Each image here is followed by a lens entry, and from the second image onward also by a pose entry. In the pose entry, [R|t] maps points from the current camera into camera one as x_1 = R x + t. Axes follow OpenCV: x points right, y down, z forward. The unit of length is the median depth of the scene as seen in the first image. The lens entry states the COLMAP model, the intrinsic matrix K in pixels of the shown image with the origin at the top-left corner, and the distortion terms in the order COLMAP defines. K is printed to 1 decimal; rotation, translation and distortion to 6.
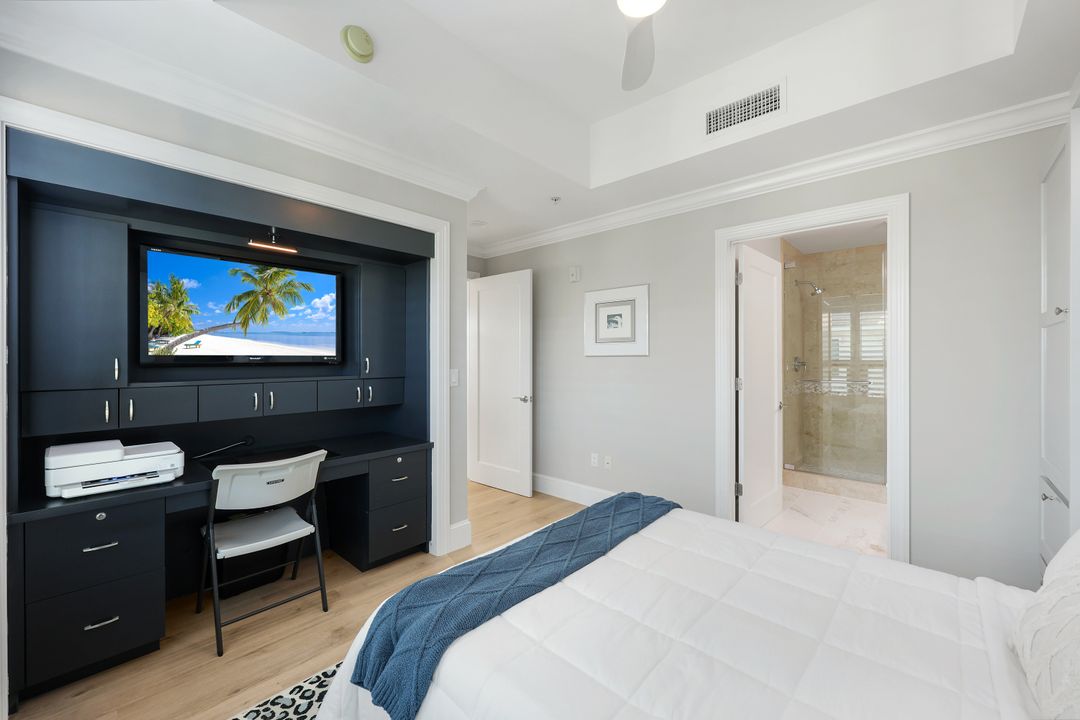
lens RADIAL K [[438.9, 0, 539.1], [0, 438.9, 357.8], [0, 0, 1]] dist [-0.007514, -0.000191]
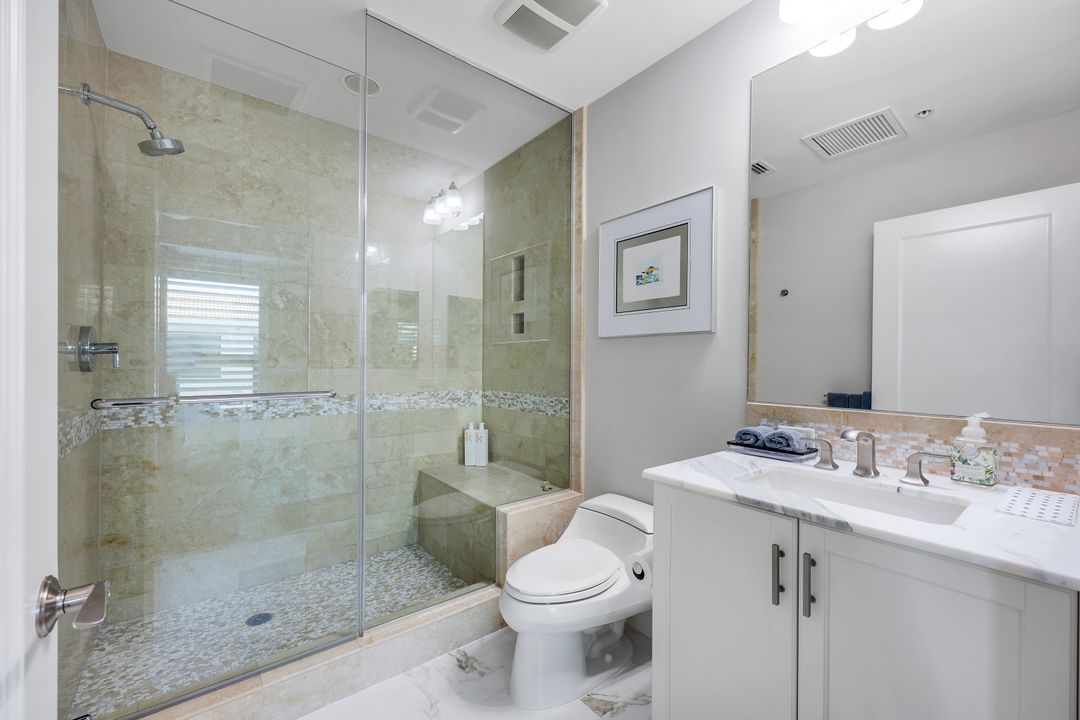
lens RADIAL K [[438.9, 0, 533.2], [0, 438.9, 357.6], [0, 0, 1]] dist [-0.007514, -0.000191]
pose [[0.177894, 0.012361, 0.983972, 0.319914], [-0.002286, 0.999924, -0.012148, 0.023384], [-0.984047, -0.000088, 0.177909, 0.594683]]
